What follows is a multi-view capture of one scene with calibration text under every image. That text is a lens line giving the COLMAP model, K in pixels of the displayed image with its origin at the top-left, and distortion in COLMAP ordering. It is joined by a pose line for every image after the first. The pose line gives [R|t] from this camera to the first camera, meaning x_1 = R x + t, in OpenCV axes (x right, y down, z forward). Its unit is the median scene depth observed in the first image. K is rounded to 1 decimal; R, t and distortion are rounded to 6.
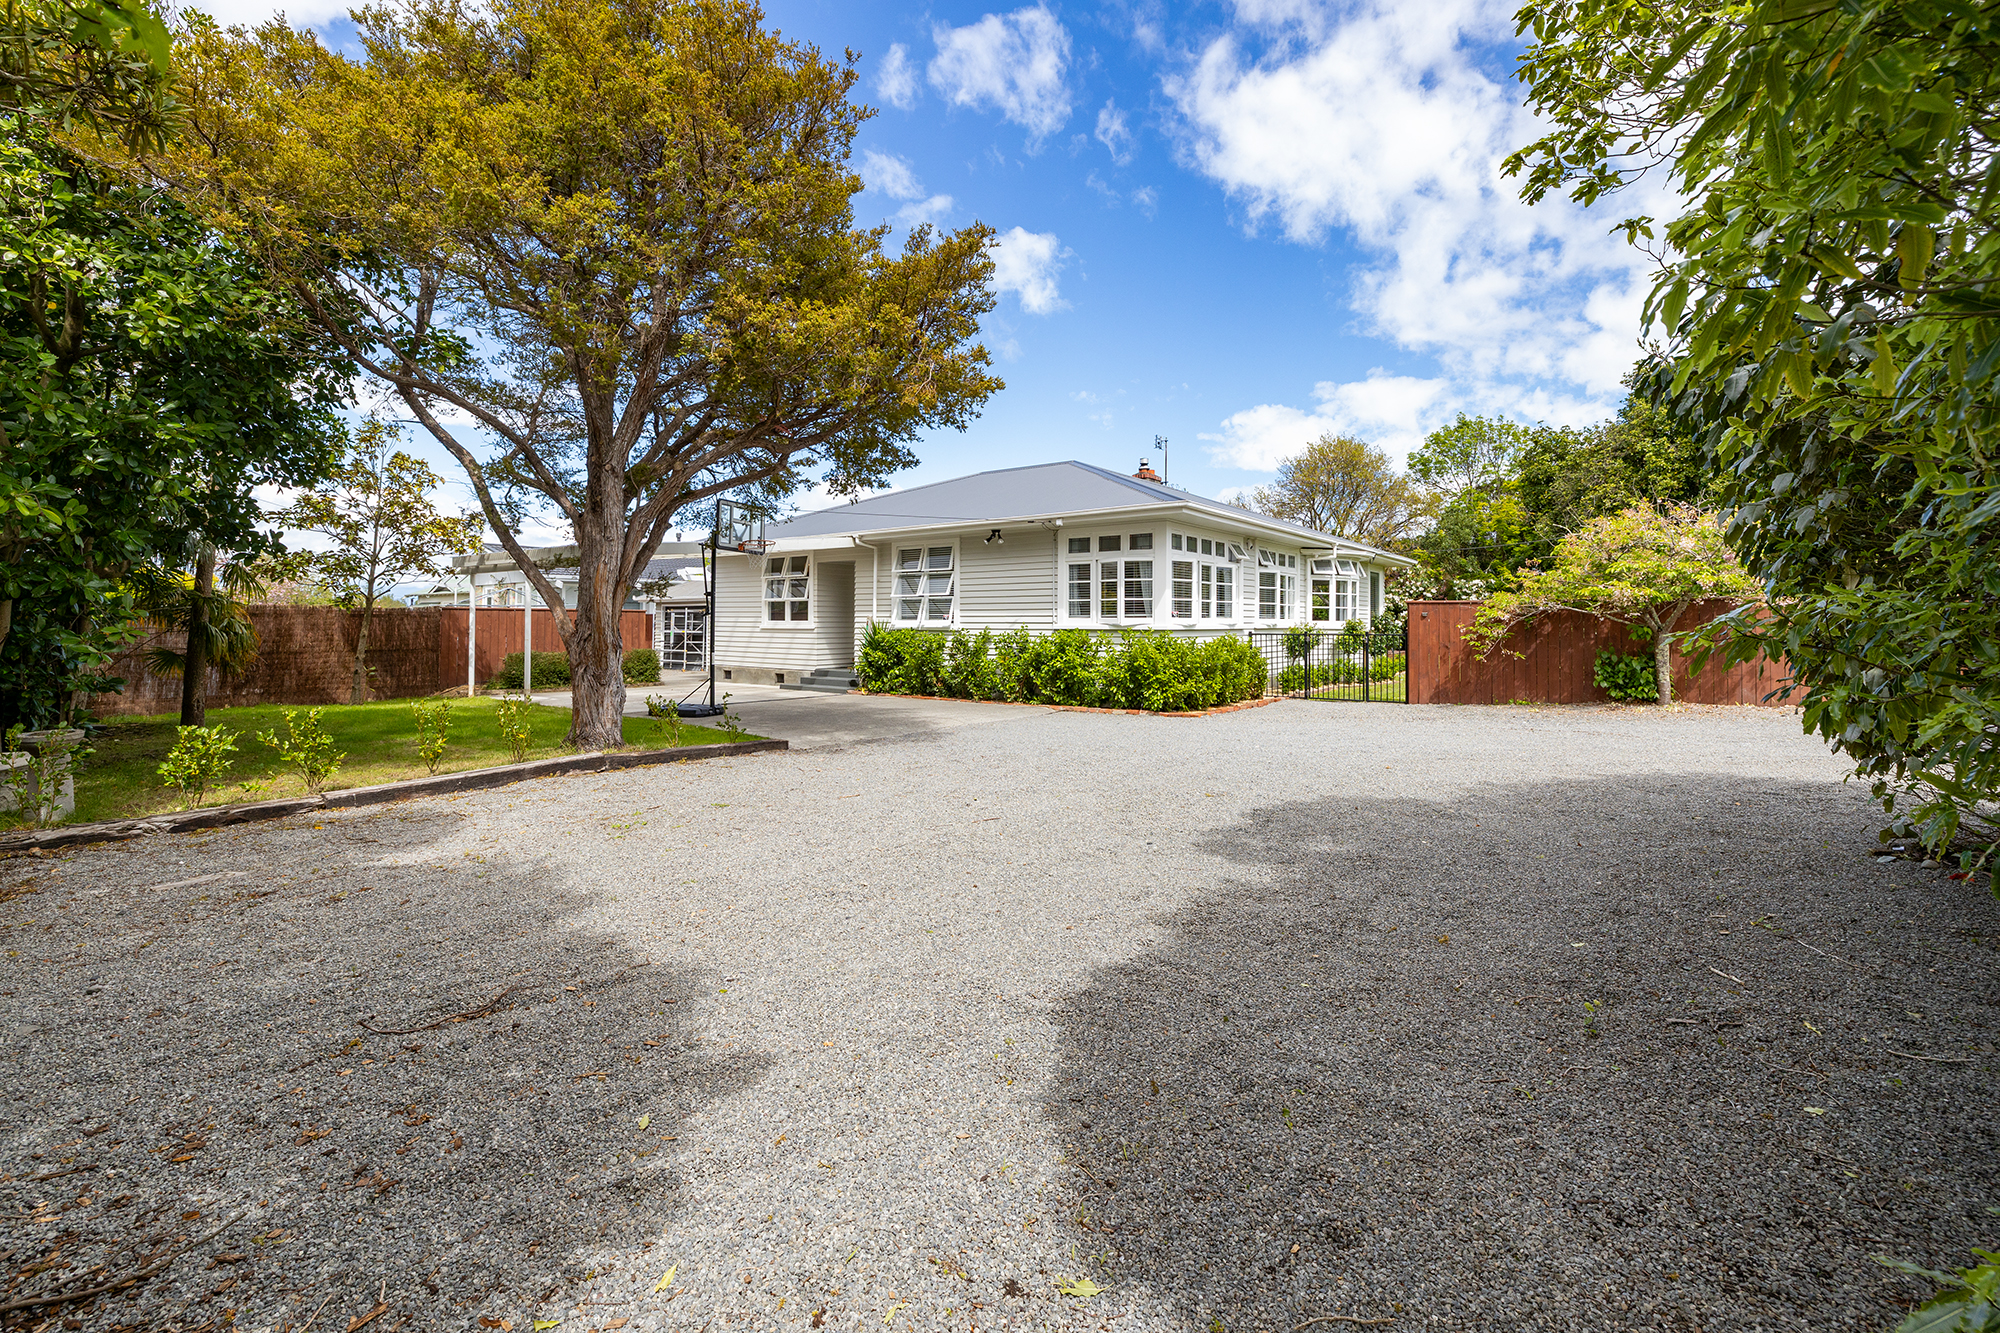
lens RADIAL K [[849.5, 0, 998.6], [0, 849.5, 603.2], [0, 0, 1]] dist [-0.000826, -0.000076]
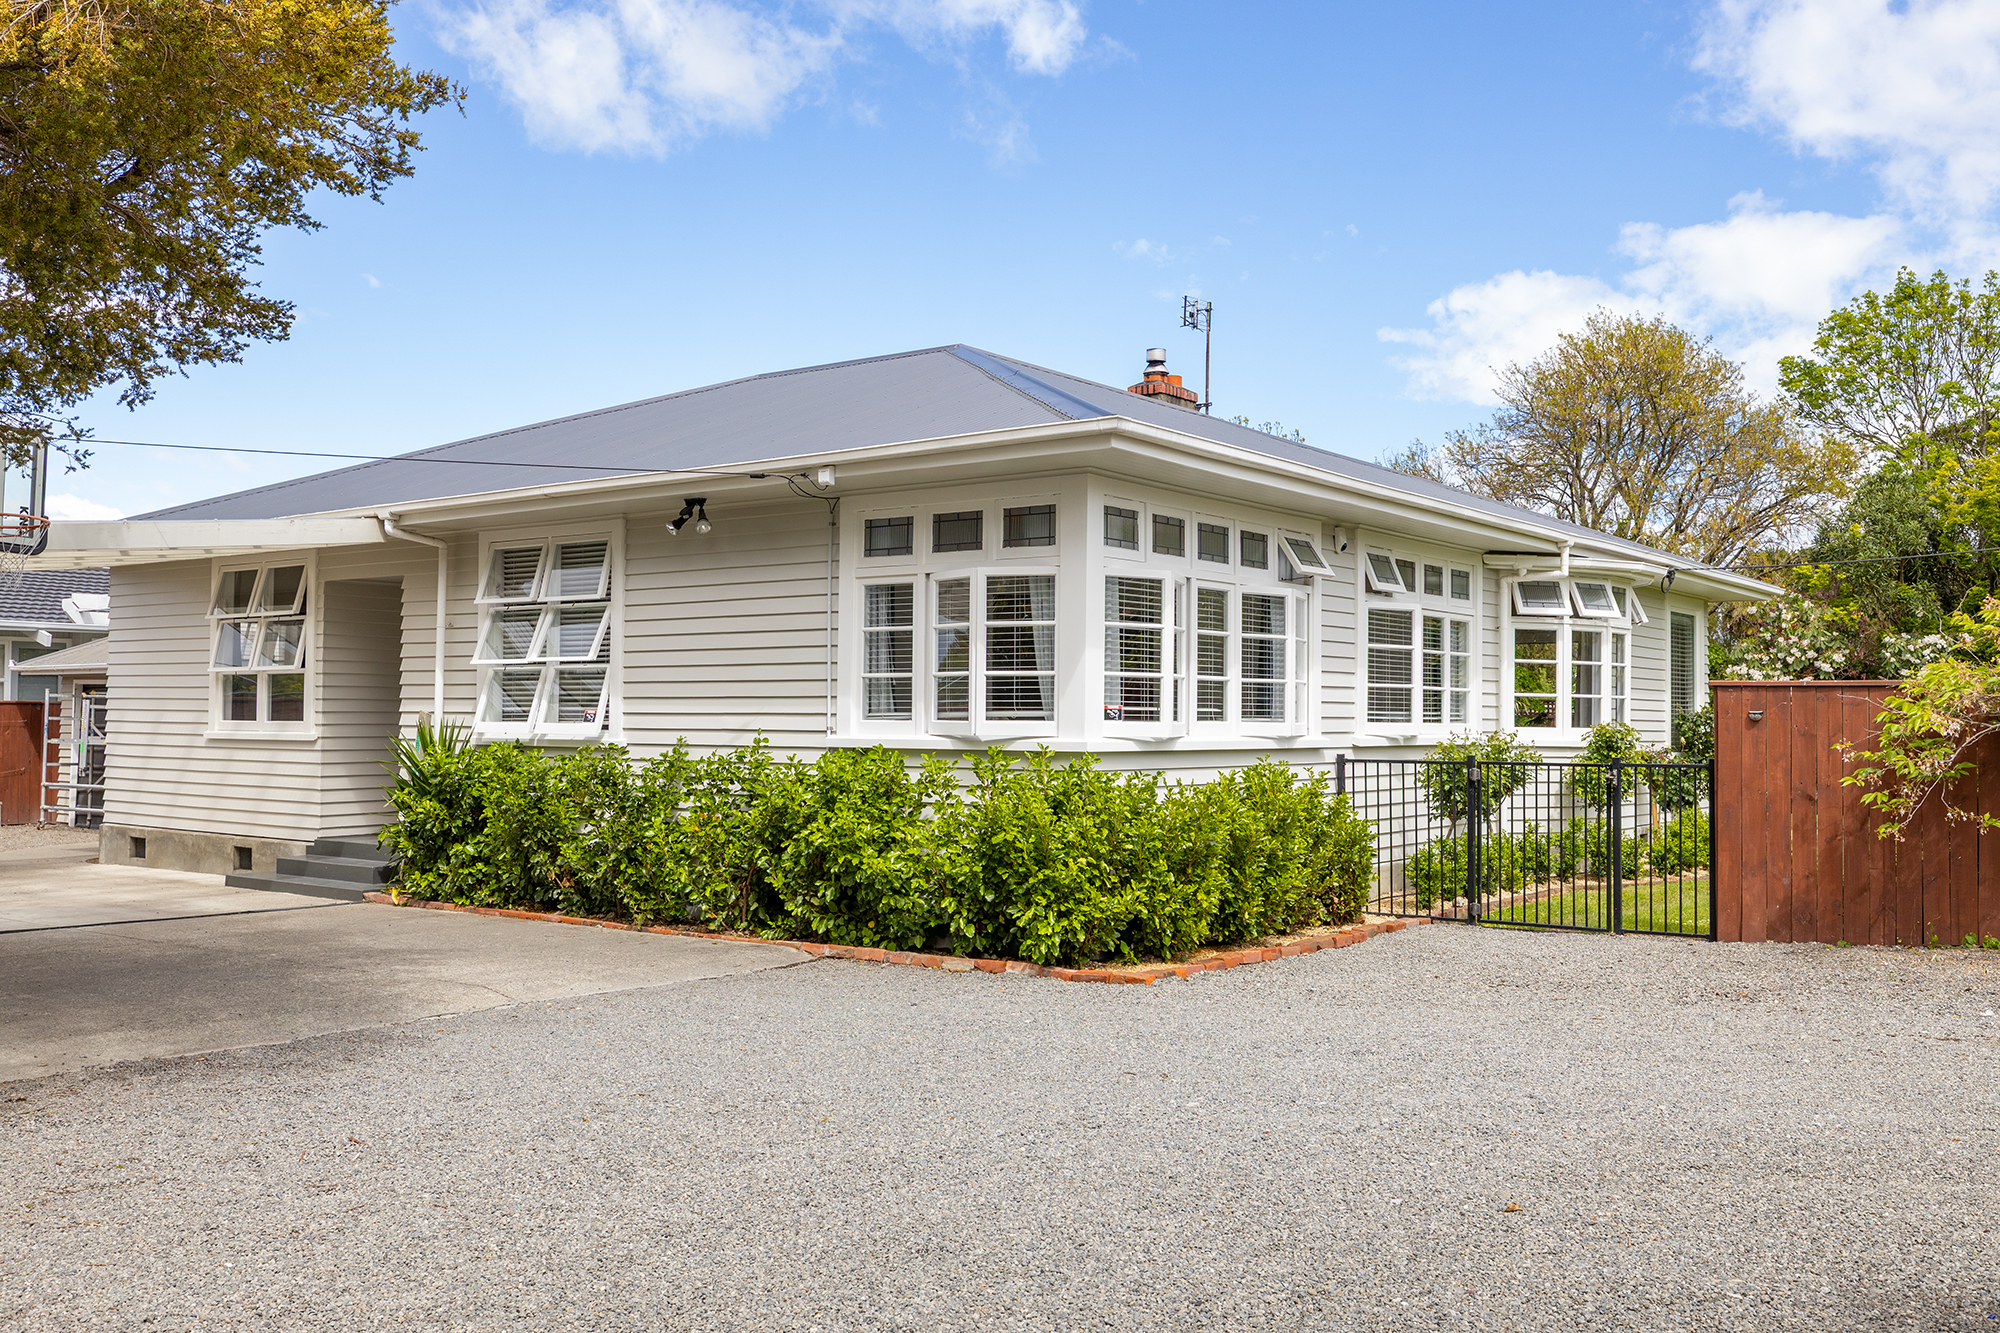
lens RADIAL K [[1752.2, 0, 1000.0], [0, 1752.2, 666.5], [0, 0, 1]] dist [0.003233, 0.020815]
pose [[0.999919, 0.005453, 0.011535, 0.124559], [-0.005360, 0.999953, -0.008096, -0.000981], [-0.011579, 0.008034, 0.999901, 0.164828]]
